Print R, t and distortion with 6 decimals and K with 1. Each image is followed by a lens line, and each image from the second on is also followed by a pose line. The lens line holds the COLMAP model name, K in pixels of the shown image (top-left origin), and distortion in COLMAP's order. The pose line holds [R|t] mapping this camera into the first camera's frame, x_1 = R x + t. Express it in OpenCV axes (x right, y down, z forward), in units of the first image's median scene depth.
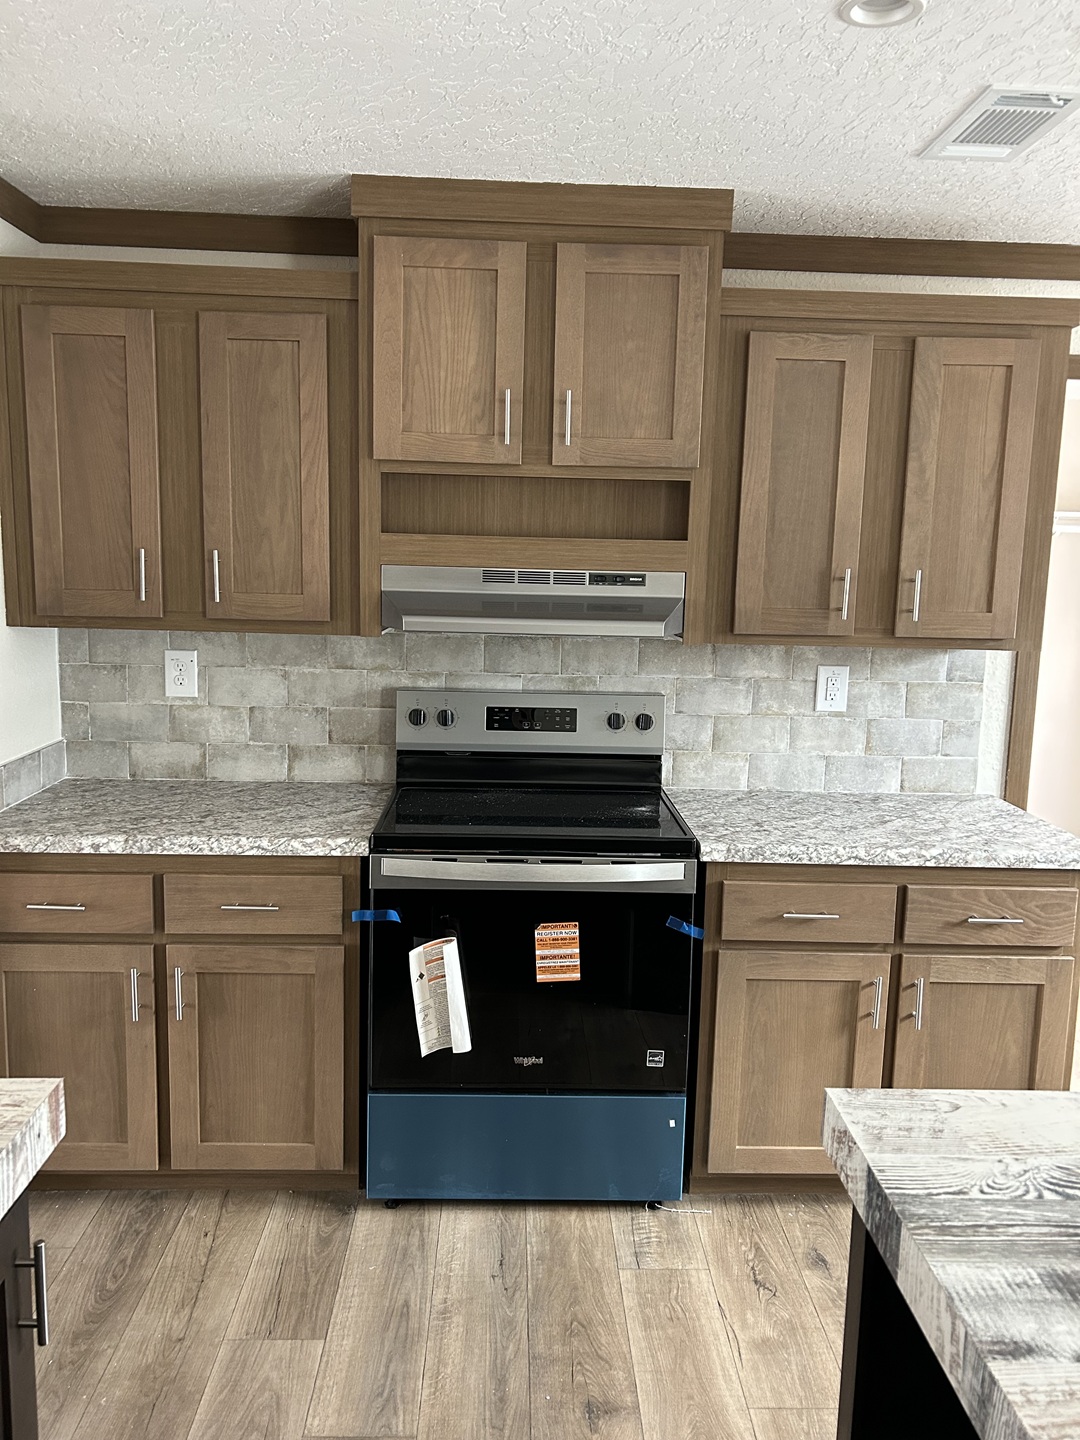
lens RADIAL K [[1087.1, 0, 542.5], [0, 1087.1, 712.9], [0, 0, 1]] dist [0.038571, -0.013419]
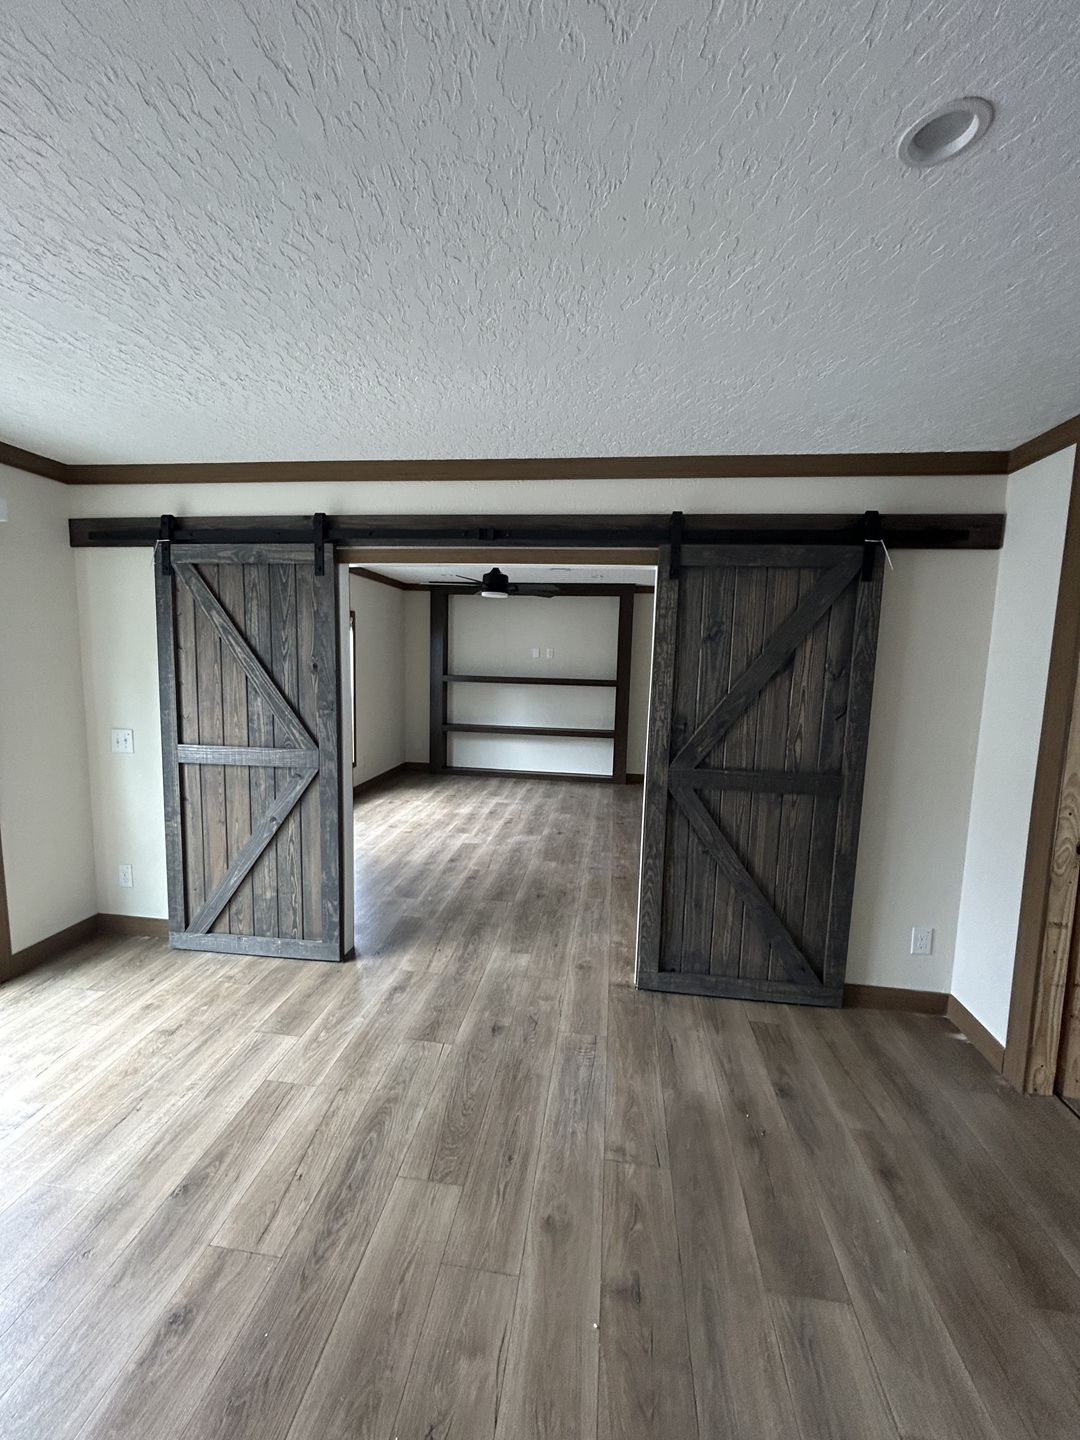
lens RADIAL K [[582.2, 0, 543.5], [0, 582.2, 713.6], [0, 0, 1]] dist [-0.002141, -0.000302]
pose [[-0.986357, -0.065641, 0.150967, -0.725293], [-0.024477, 0.965349, 0.259810, -0.254966], [-0.162790, 0.252570, -0.953786, 1.626882]]
